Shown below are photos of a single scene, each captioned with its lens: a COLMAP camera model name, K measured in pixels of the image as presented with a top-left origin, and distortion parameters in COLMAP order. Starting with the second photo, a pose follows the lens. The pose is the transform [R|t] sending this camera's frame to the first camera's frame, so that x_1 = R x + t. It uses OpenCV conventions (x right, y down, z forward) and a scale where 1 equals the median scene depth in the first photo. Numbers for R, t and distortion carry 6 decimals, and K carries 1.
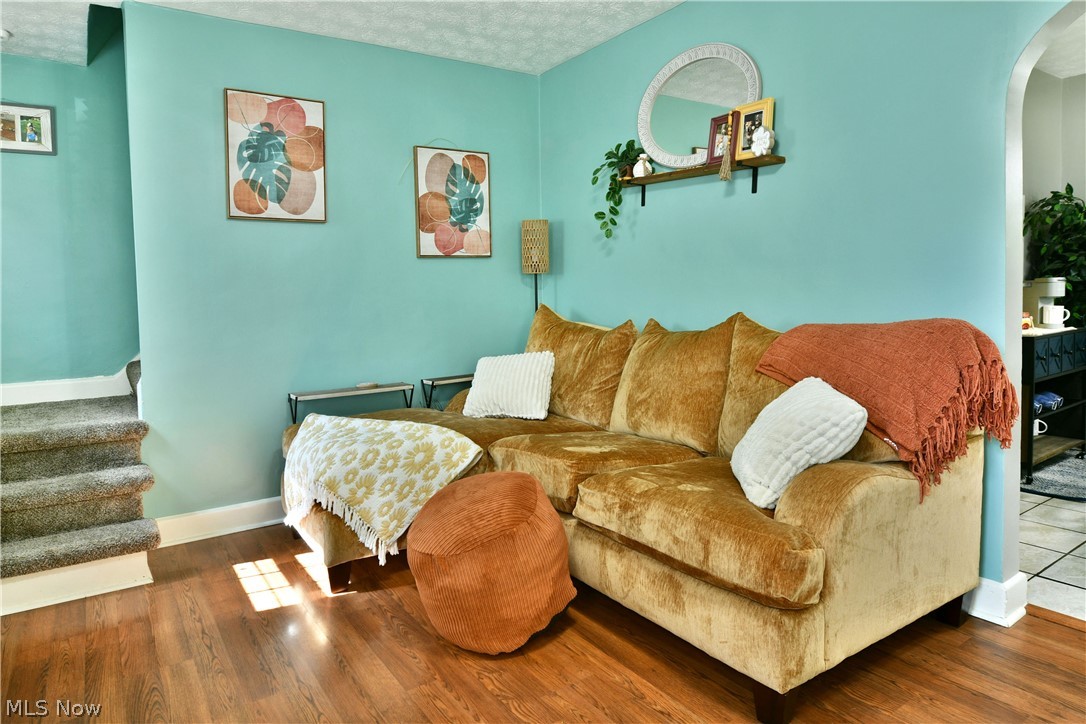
lens RADIAL K [[667.4, 0, 540.5], [0, 667.4, 329.3], [0, 0, 1]] dist [-0.011368, -0.001879]
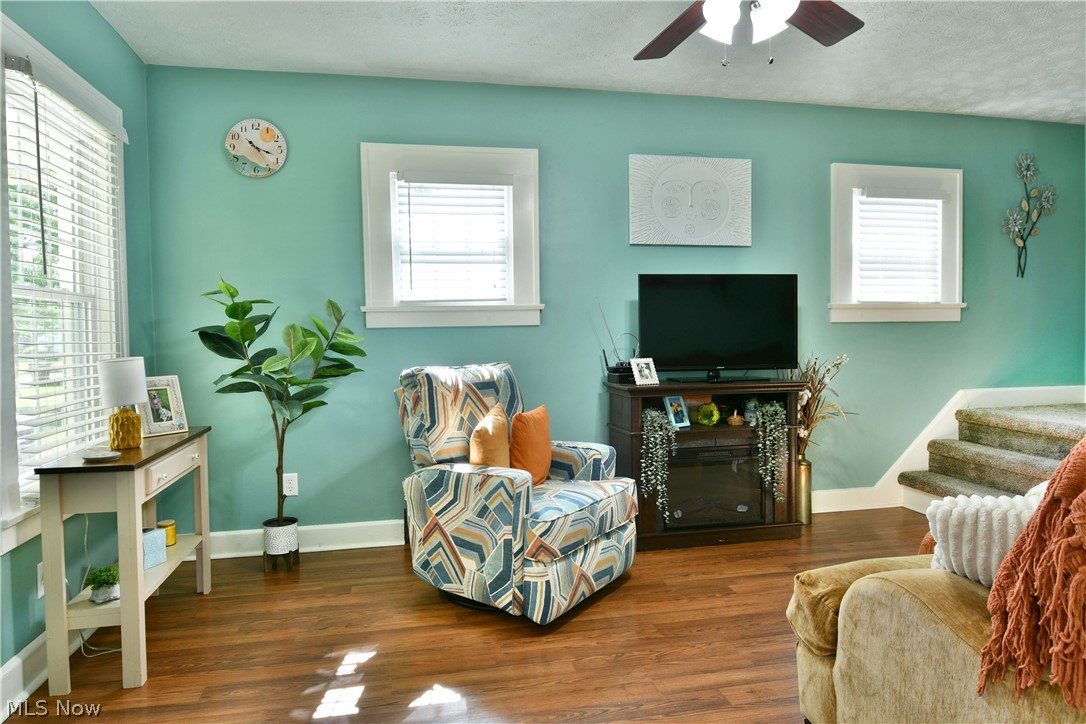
lens RADIAL K [[661.4, 0, 535.5], [0, 661.4, 358.3], [0, 0, 1]] dist [-0.011873, -0.003900]
pose [[-0.376337, 0.070723, -0.923780, 0.699765], [-0.020792, 0.996186, 0.084736, -0.051112], [0.926249, 0.051097, -0.373432, 0.462867]]
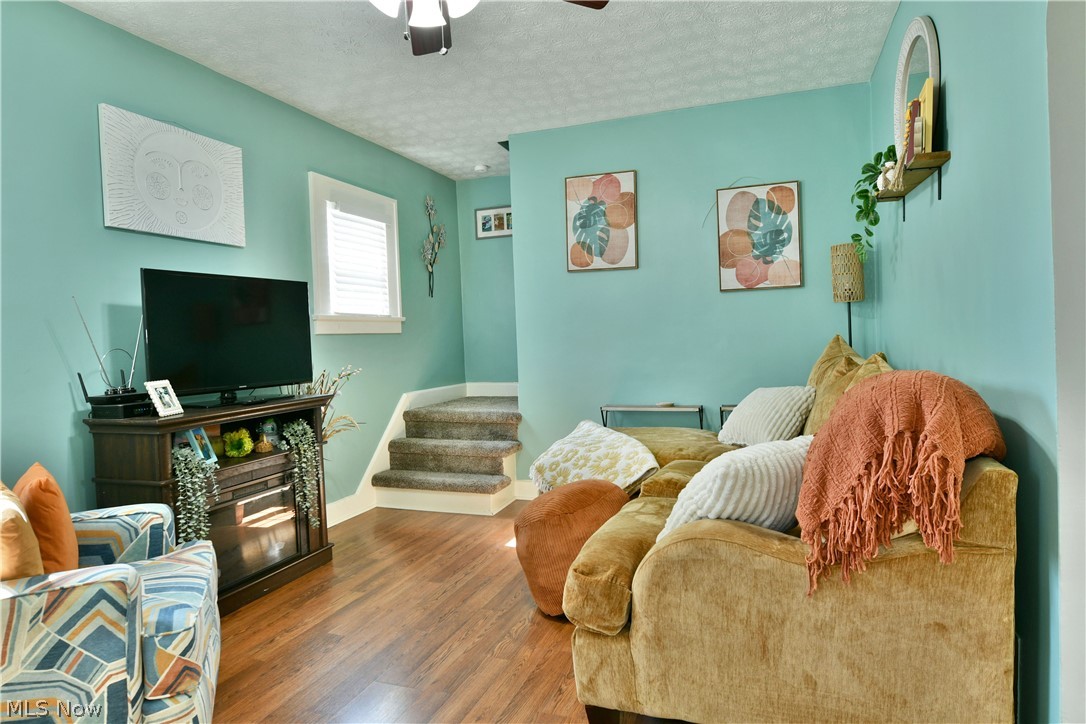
lens RADIAL K [[661.4, 0, 535.5], [0, 661.4, 358.3], [0, 0, 1]] dist [-0.011873, -0.003900]
pose [[0.588708, 0.036951, -0.807501, 0.561318], [-0.023336, 0.999315, 0.028716, -0.025685], [0.808009, 0.001939, 0.589167, 0.135230]]
